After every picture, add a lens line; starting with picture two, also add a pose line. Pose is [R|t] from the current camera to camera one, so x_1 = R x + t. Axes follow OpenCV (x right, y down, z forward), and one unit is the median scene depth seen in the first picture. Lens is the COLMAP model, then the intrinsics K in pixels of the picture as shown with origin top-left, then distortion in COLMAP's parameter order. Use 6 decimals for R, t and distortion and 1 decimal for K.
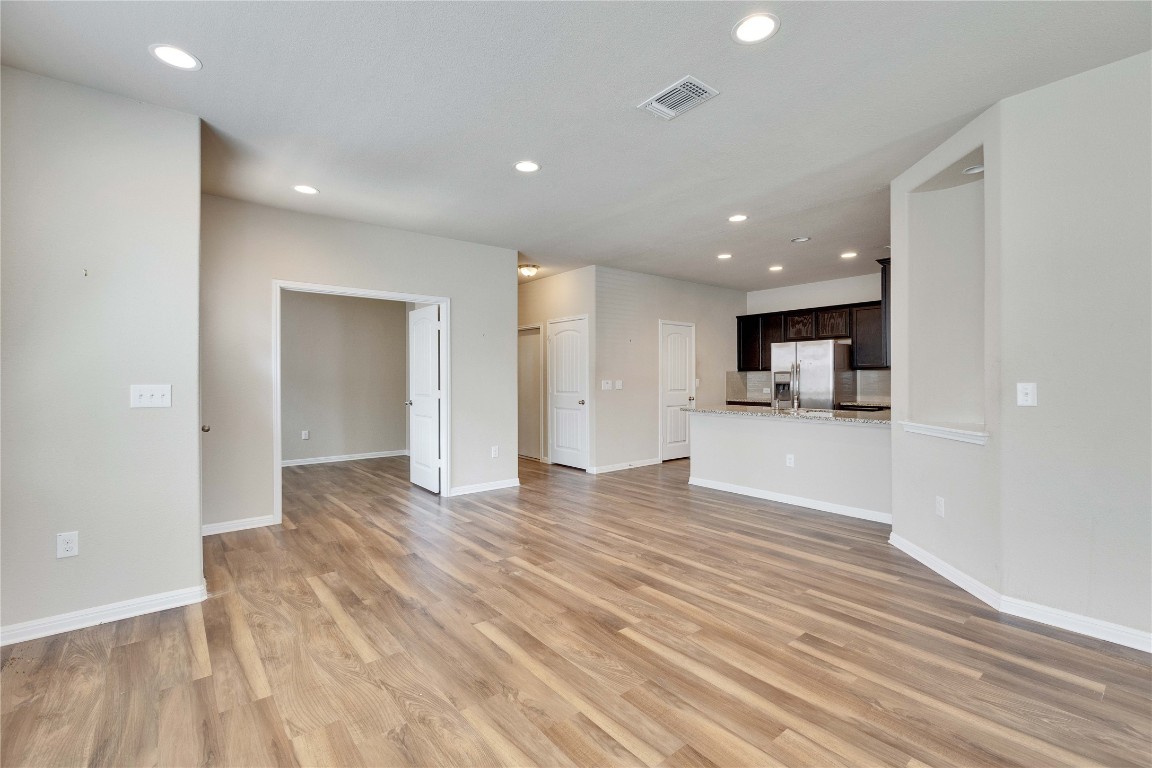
lens RADIAL K [[508.0, 0, 577.5], [0, 508.0, 385.1], [0, 0, 1]] dist [-0.008804, 0.001745]
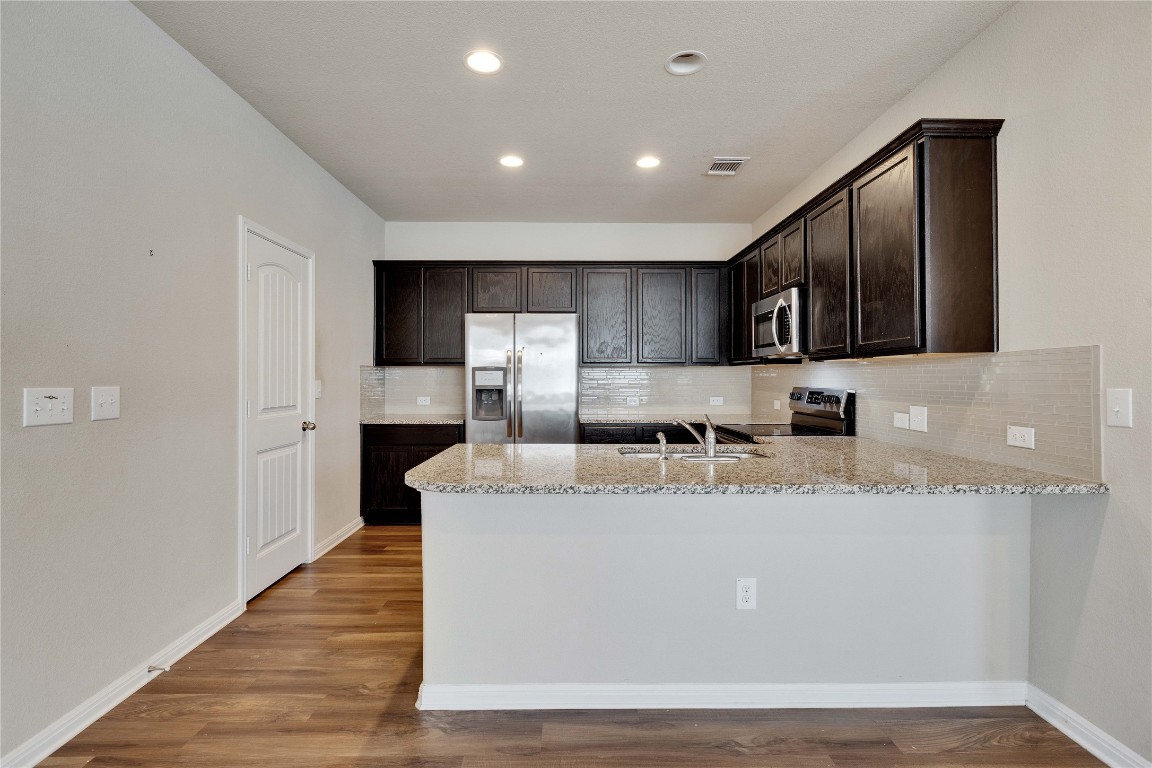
lens RADIAL K [[540.6, 0, 578.4], [0, 540.6, 376.1], [0, 0, 1]] dist [0.002992, 0.000127]
pose [[0.618018, 0.006928, 0.786133, 0.008080], [0.004855, 0.999908, -0.012629, -0.009222], [-0.786149, 0.011622, 0.617928, 0.571735]]
